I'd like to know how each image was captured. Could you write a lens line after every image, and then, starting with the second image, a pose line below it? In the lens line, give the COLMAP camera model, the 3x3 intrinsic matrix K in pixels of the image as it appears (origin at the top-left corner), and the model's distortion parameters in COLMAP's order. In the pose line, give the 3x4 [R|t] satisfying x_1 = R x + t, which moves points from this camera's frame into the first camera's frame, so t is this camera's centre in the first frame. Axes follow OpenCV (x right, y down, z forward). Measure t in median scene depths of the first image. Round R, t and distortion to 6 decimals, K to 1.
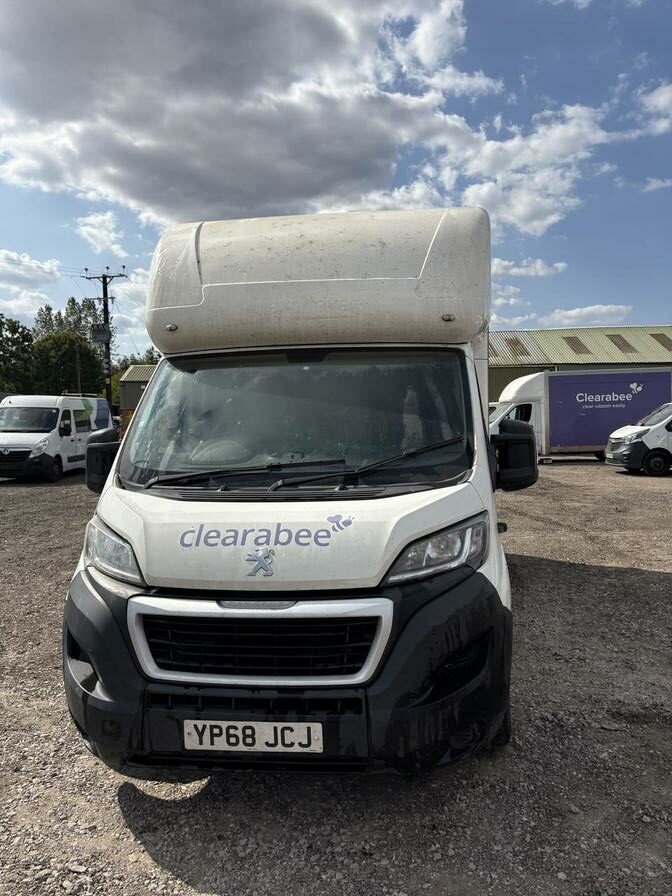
lens RADIAL K [[687.0, 0, 339.7], [0, 687.0, 448.0], [0, 0, 1]] dist [0.046041, -0.047450]
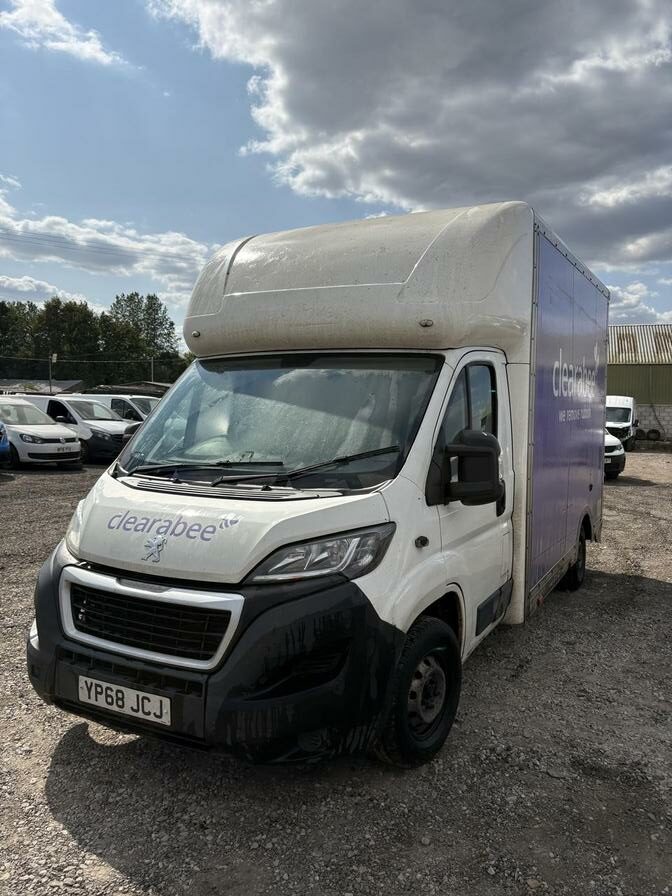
lens RADIAL K [[687.0, 0, 344.3], [0, 687.0, 447.1], [0, 0, 1]] dist [0.046041, -0.047450]
pose [[0.929097, 0.053739, -0.365911, 0.429147], [-0.050552, 0.998554, 0.018290, -0.026435], [0.366365, 0.001504, 0.930470, 0.051520]]
